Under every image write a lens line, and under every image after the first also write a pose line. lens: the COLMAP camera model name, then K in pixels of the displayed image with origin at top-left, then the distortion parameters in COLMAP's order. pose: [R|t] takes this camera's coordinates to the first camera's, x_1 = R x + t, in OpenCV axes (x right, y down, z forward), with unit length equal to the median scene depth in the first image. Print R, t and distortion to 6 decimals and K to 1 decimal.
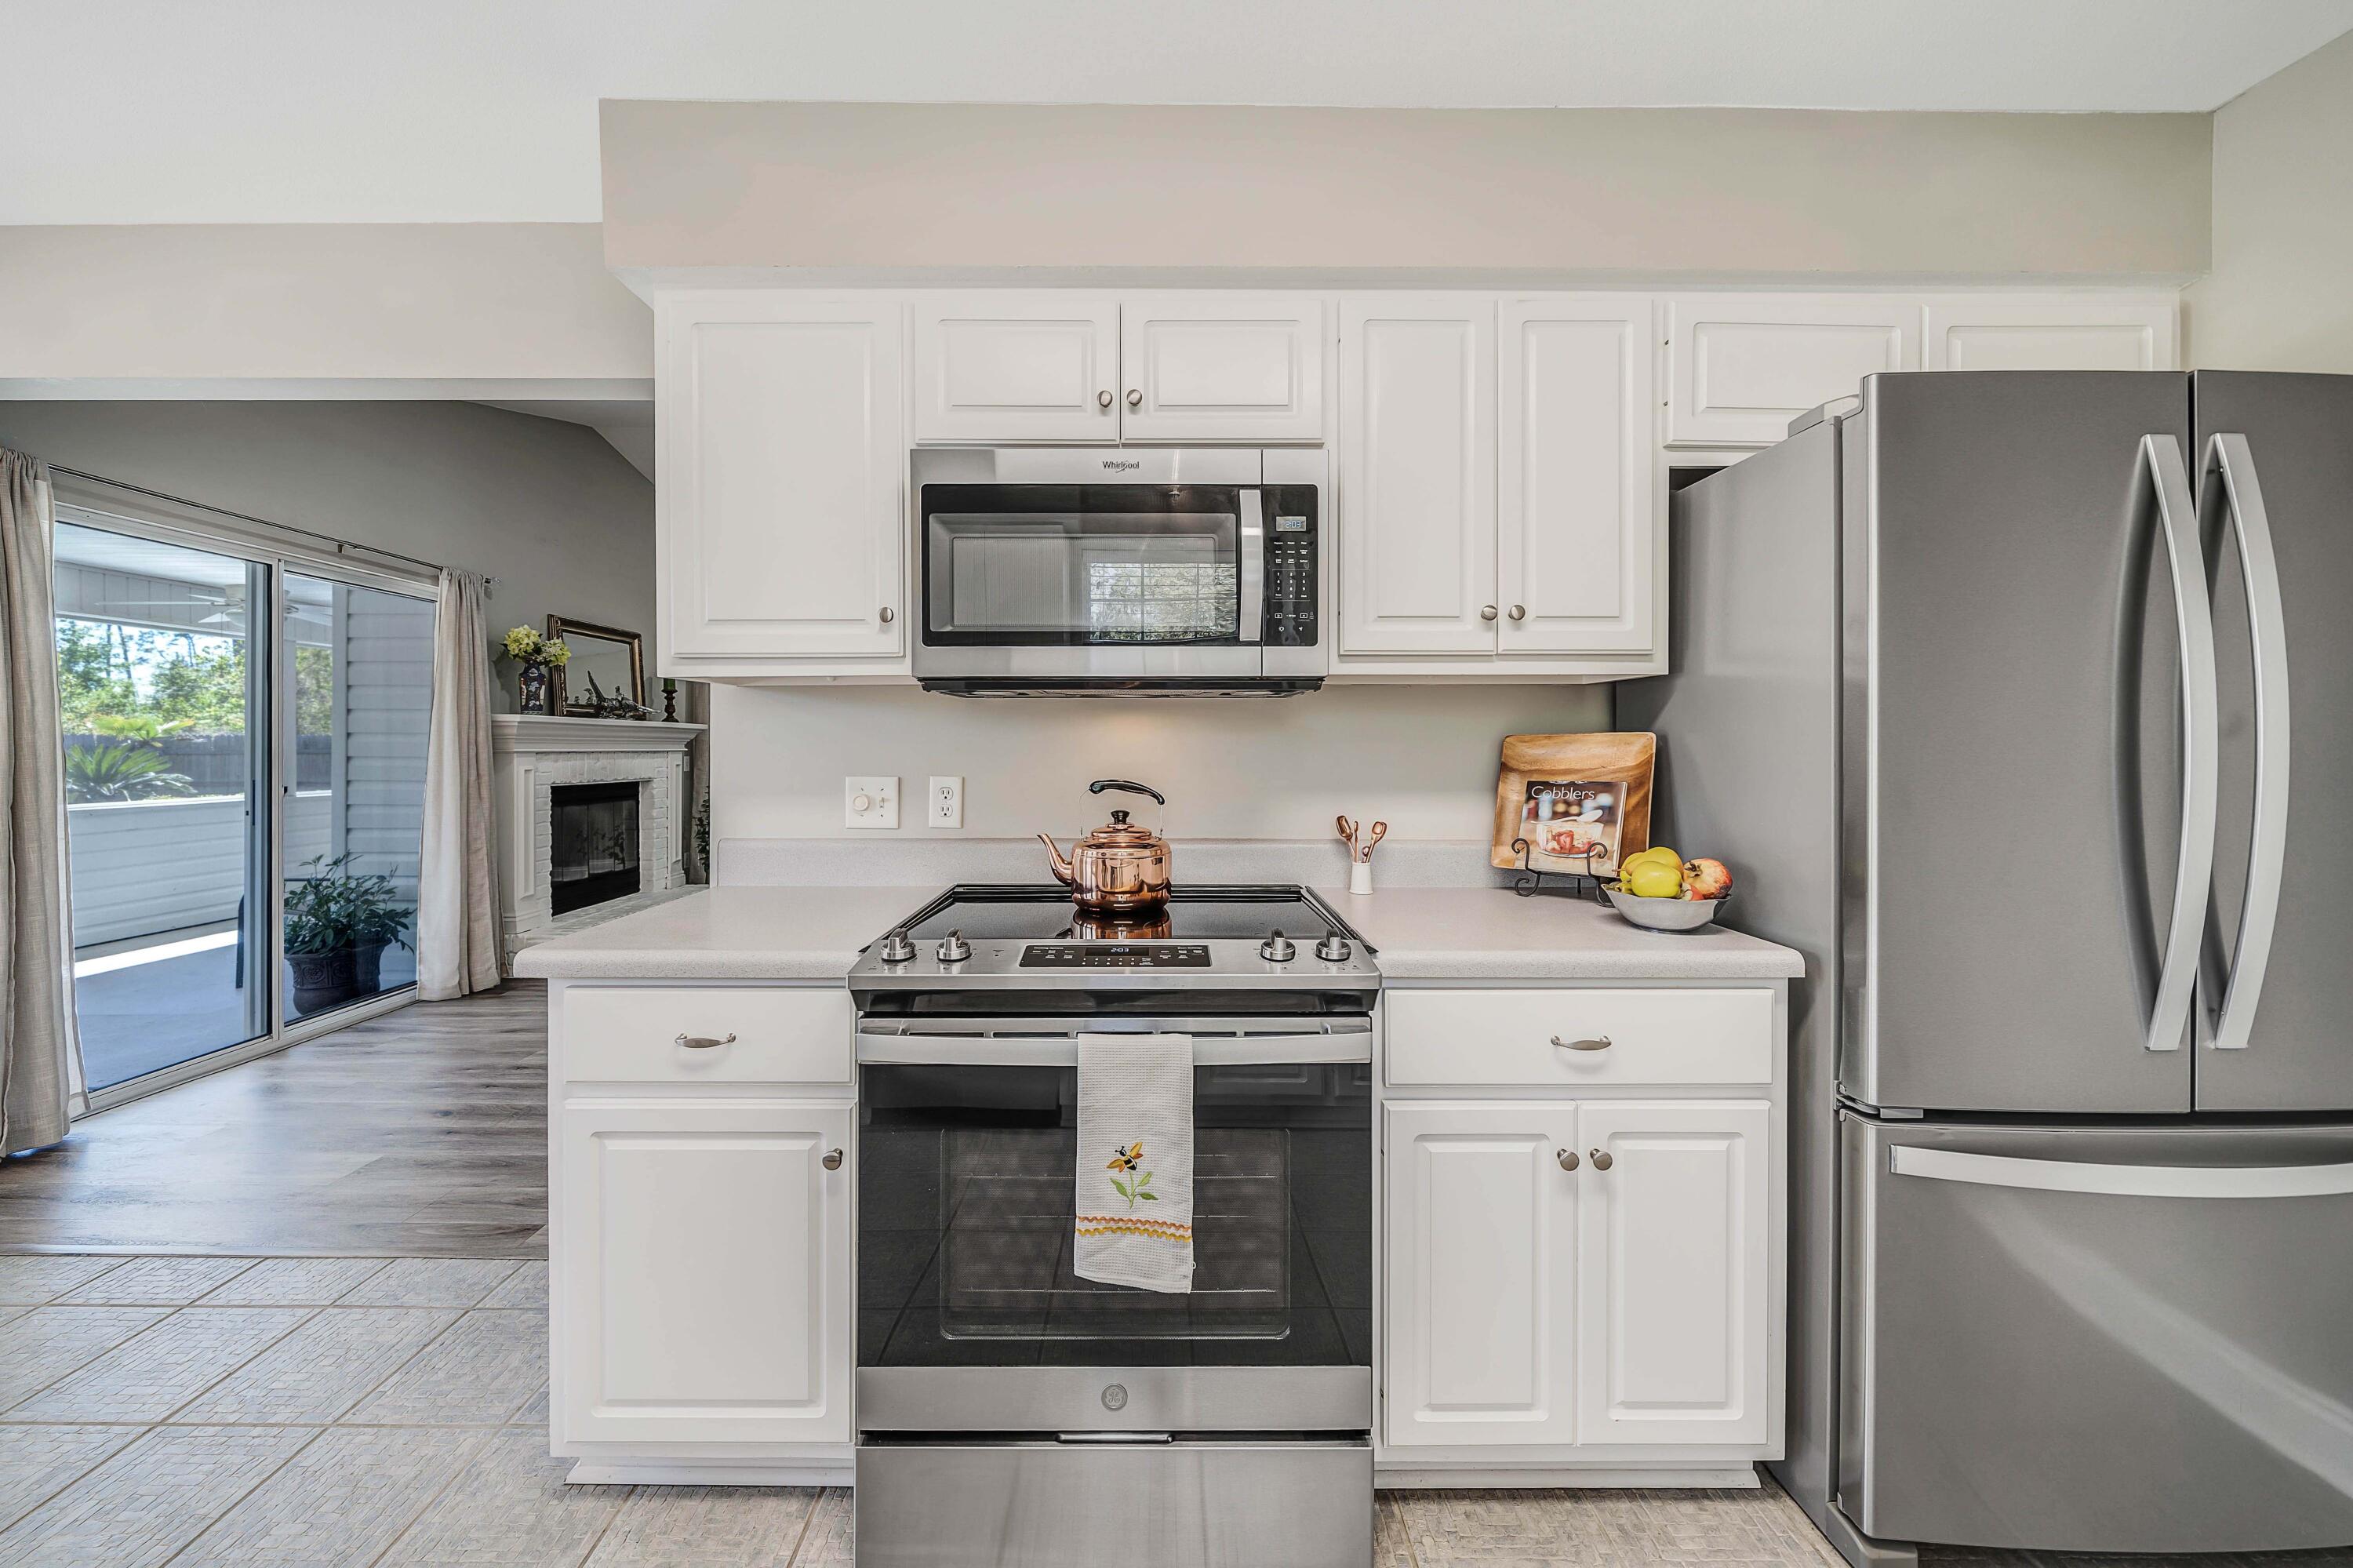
lens RADIAL K [[816.4, 0, 1166.9], [0, 816.4, 747.3], [0, 0, 1]] dist [-0.002670, -0.000238]
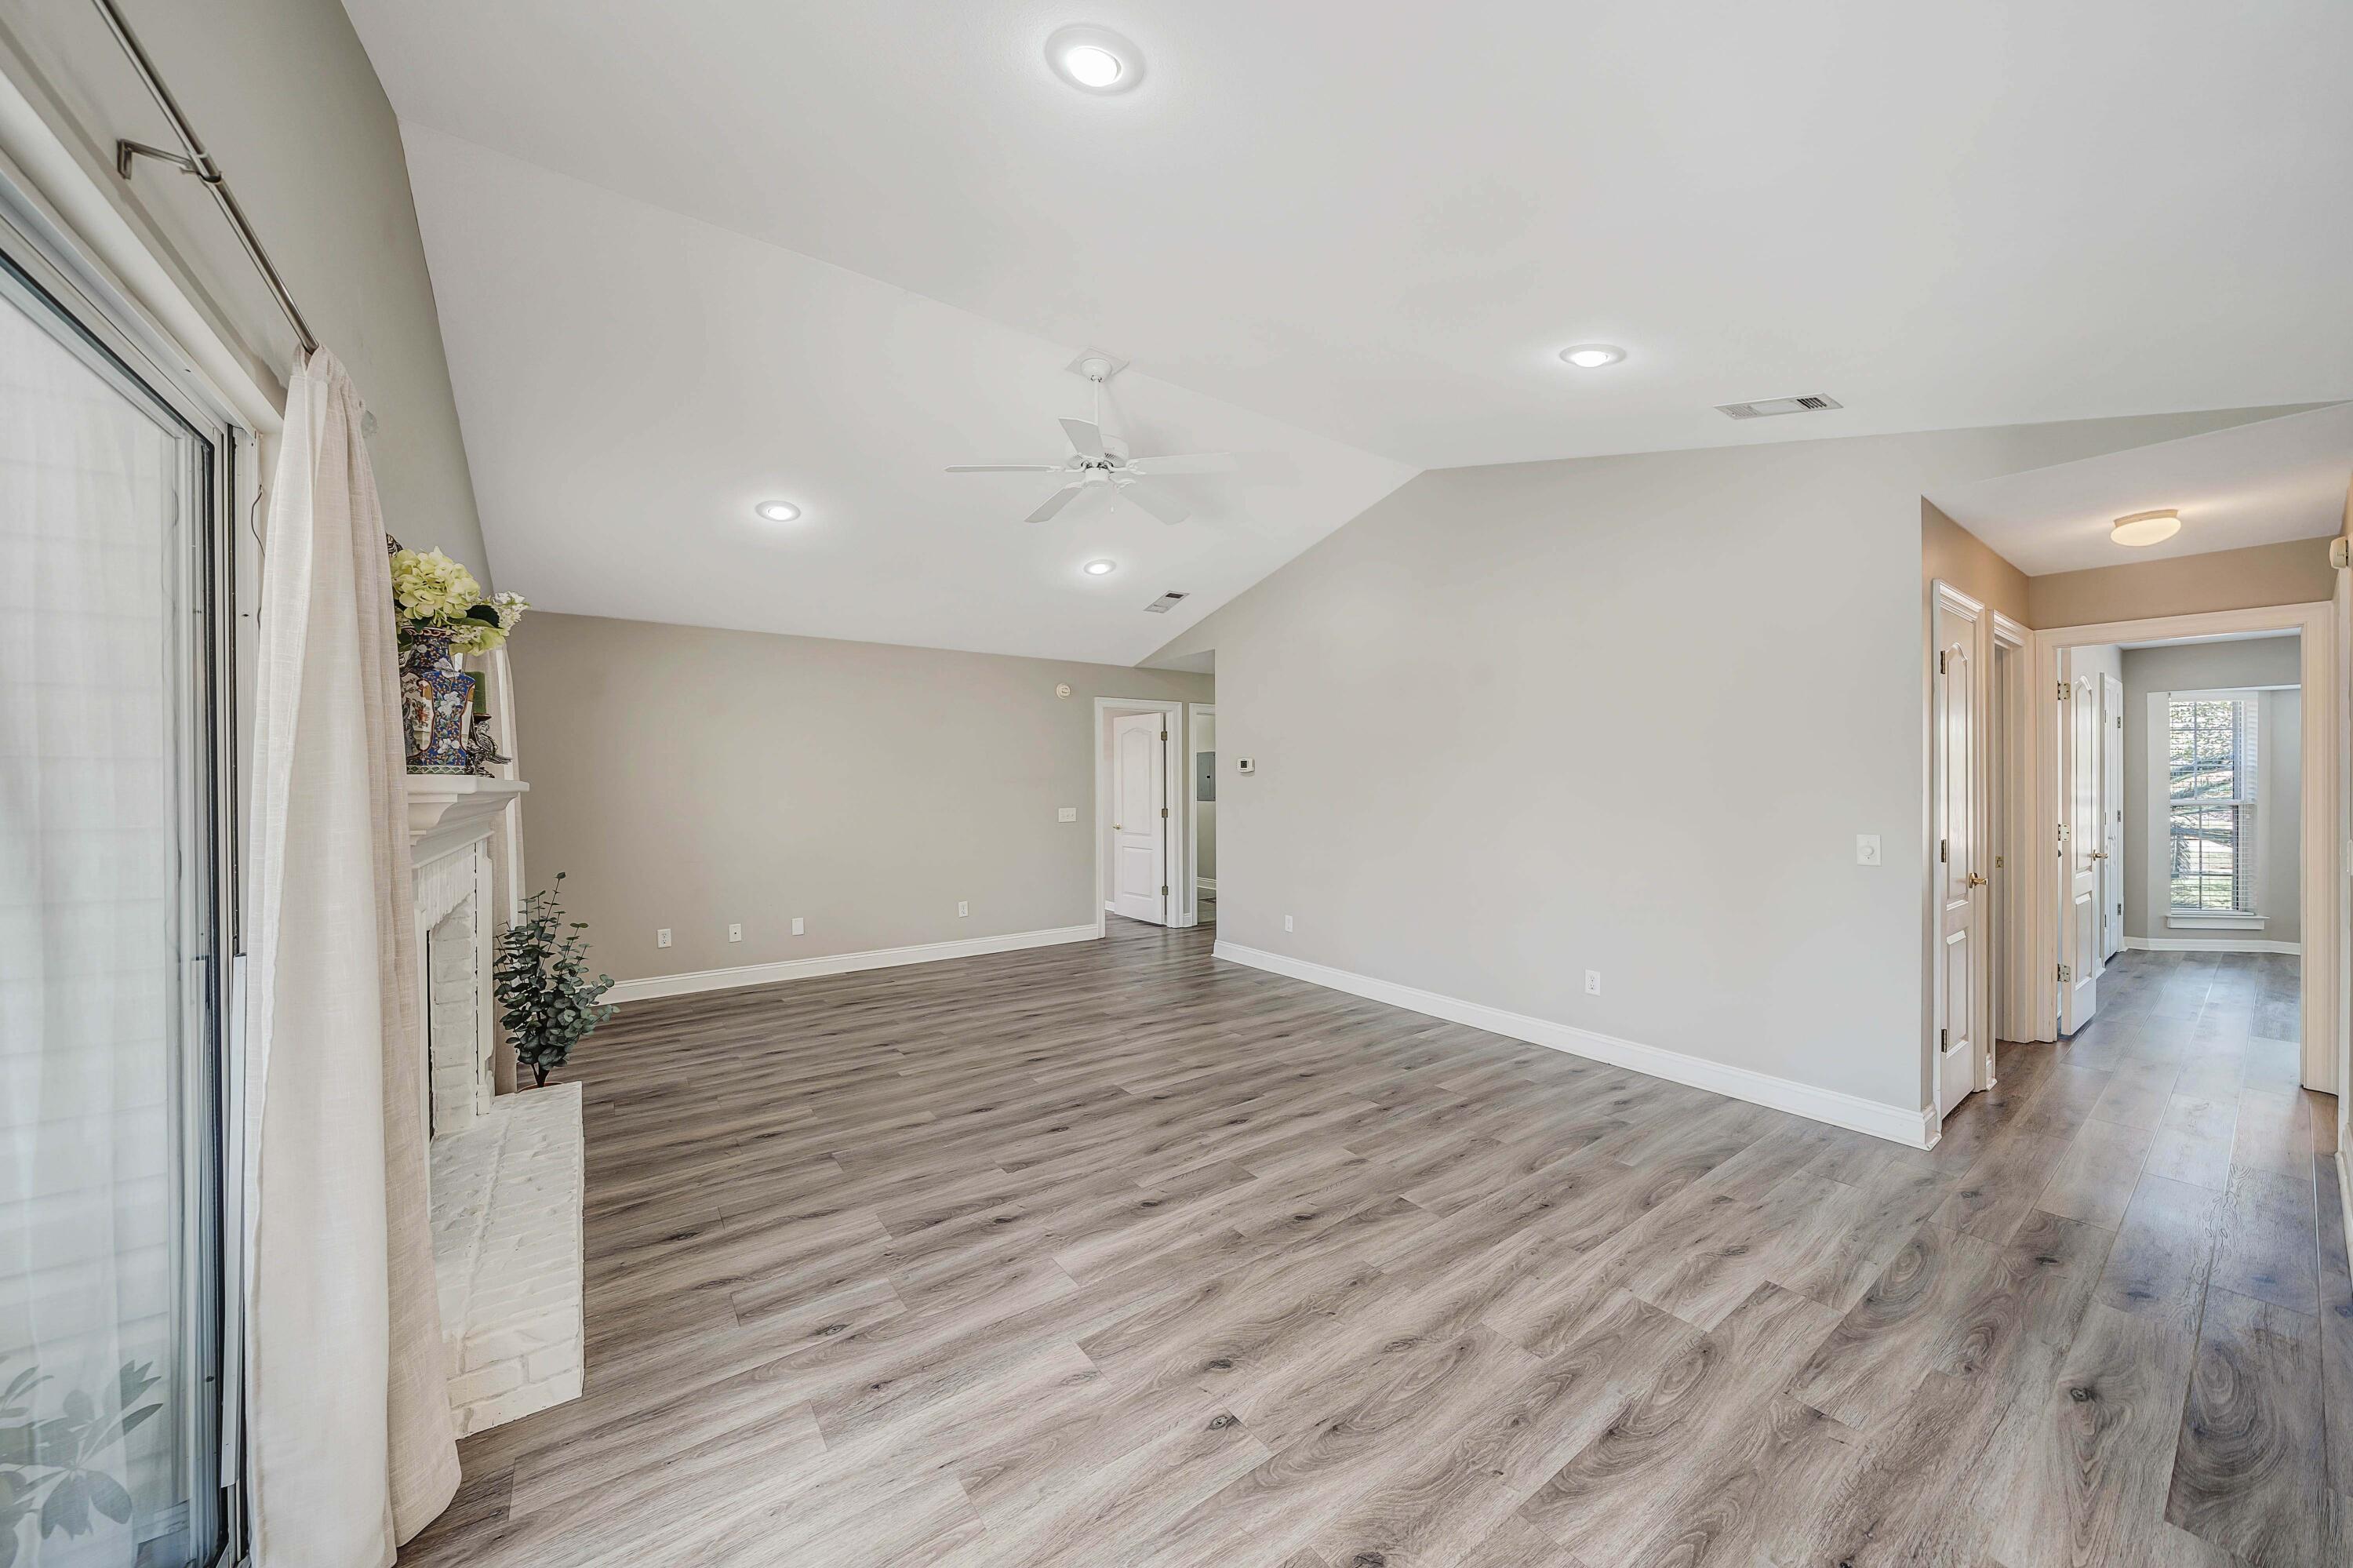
lens RADIAL K [[816.4, 0, 1163.0], [0, 816.4, 785.9], [0, 0, 1]] dist [-0.002670, -0.000238]
pose [[0.831842, -0.005059, 0.554989, -0.784567], [0.003890, 0.999987, 0.003285, -0.037614], [-0.554999, -0.000574, 0.831851, 0.529065]]
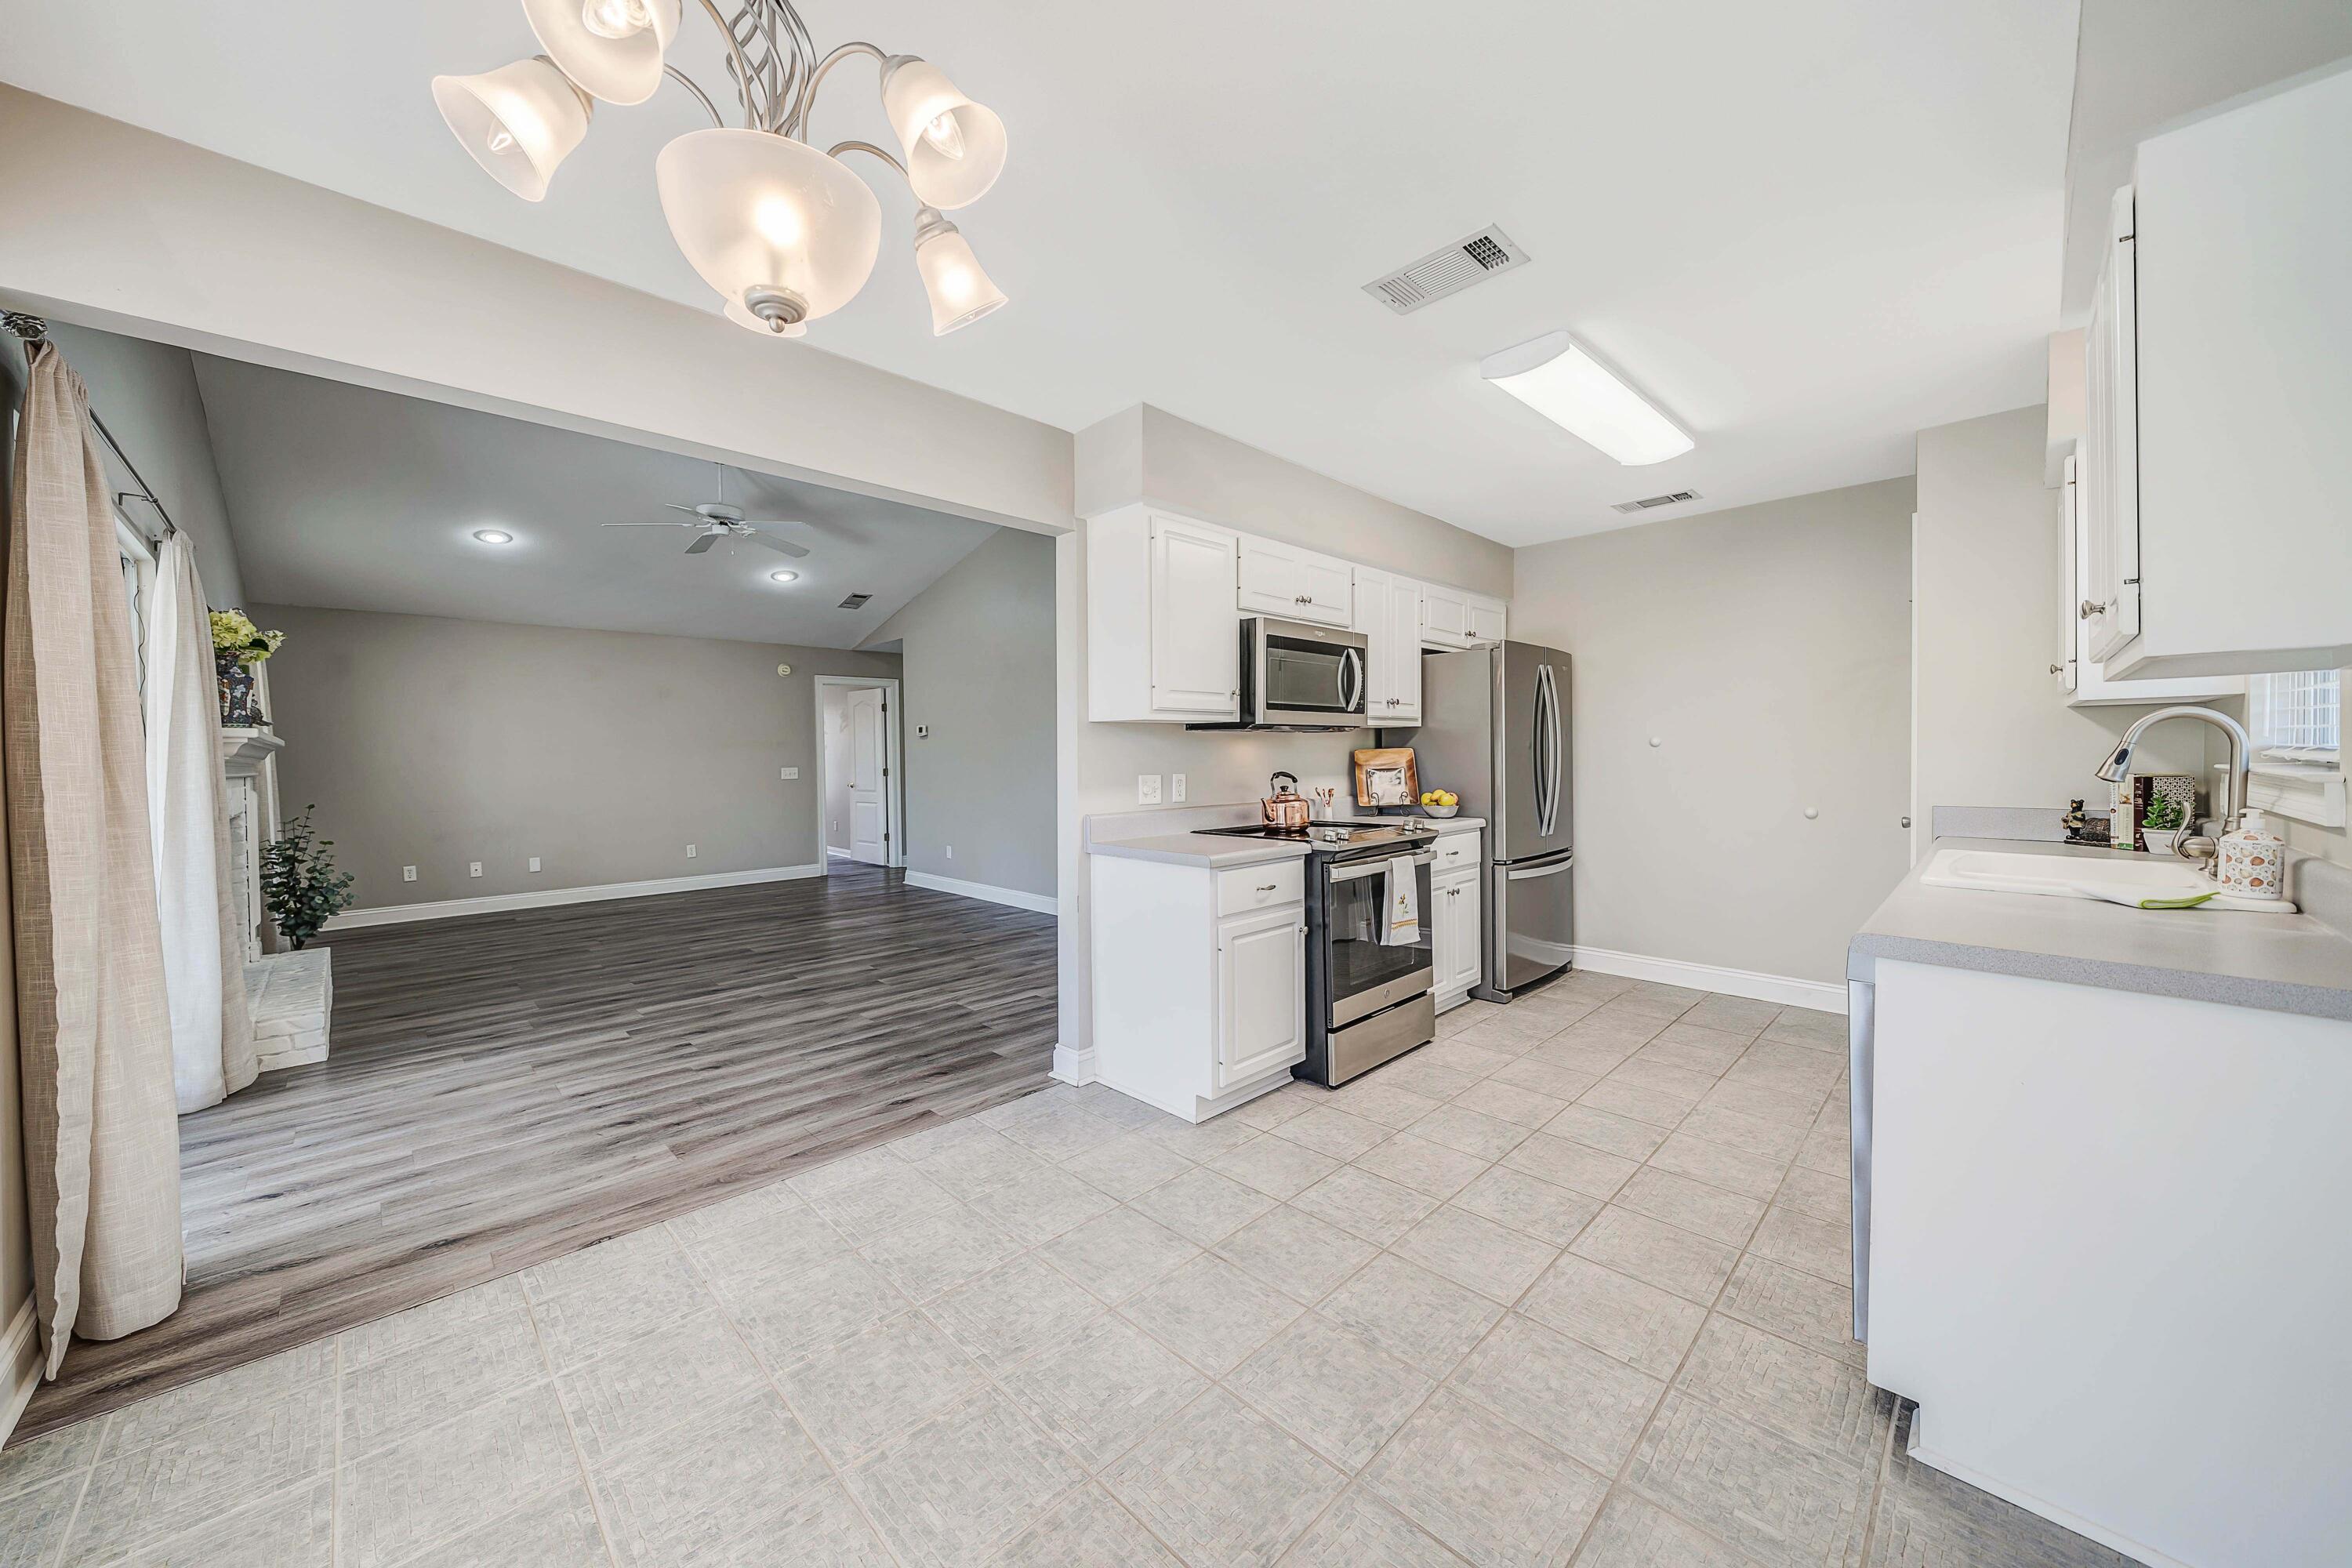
lens RADIAL K [[816.0, 0, 1126.4], [0, 816.0, 768.3], [0, 0, 1]] dist [-0.002670, -0.000238]
pose [[0.740754, -0.021845, 0.671421, -0.748264], [0.013885, 0.999756, 0.017208, -0.004058], [-0.671633, -0.003424, 0.740876, -0.127276]]
